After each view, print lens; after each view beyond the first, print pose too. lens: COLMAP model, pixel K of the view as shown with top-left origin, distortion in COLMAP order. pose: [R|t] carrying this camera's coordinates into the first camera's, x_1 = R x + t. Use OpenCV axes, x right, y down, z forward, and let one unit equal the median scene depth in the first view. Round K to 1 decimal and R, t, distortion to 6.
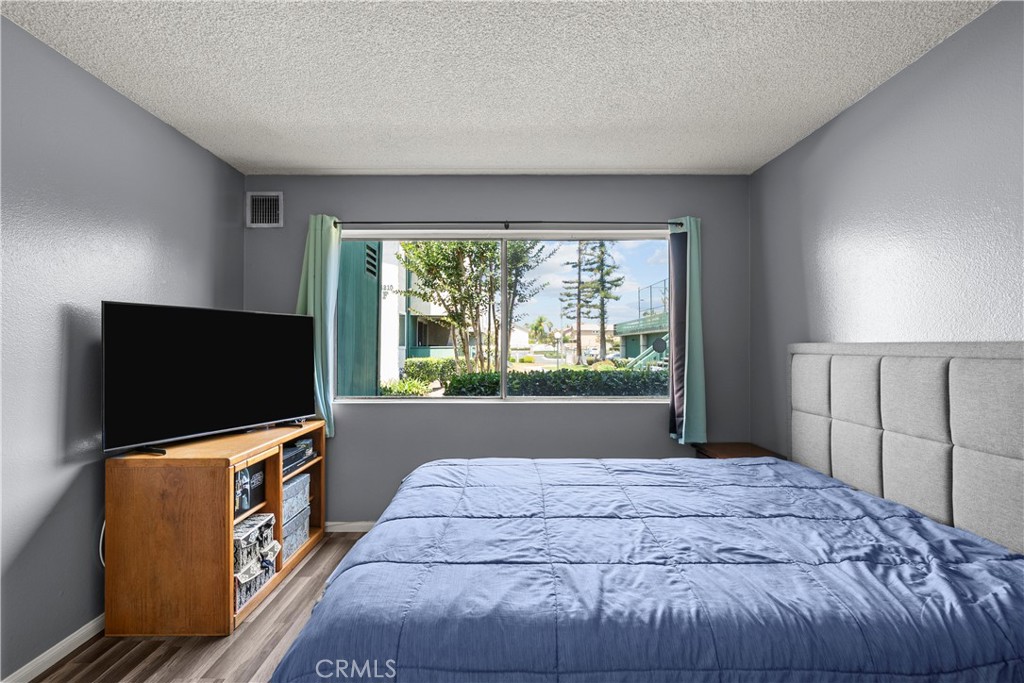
lens RADIAL K [[465.0, 0, 511.2], [0, 465.0, 342.5], [0, 0, 1]] dist [-0.000396, -0.000452]
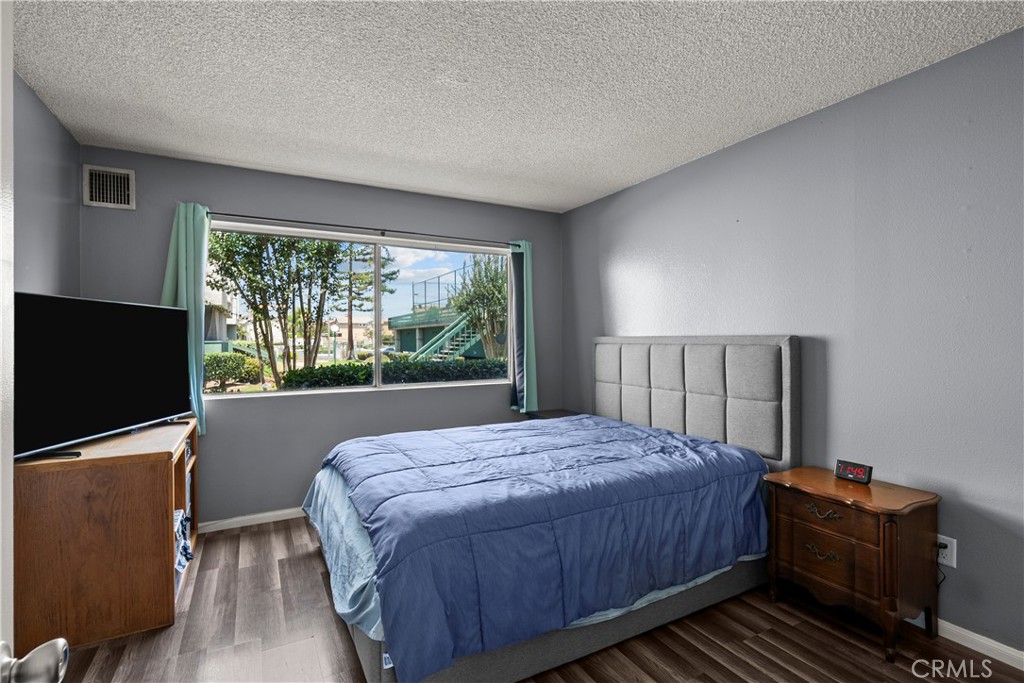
lens RADIAL K [[478.5, 0, 512.0], [0, 478.5, 341.5], [0, 0, 1]] dist [0.000805, -0.000278]
pose [[0.879632, -0.006223, 0.475614, -0.337680], [0.001041, 0.999937, 0.011158, -0.000497], [-0.475653, -0.009320, 0.879584, -0.203743]]
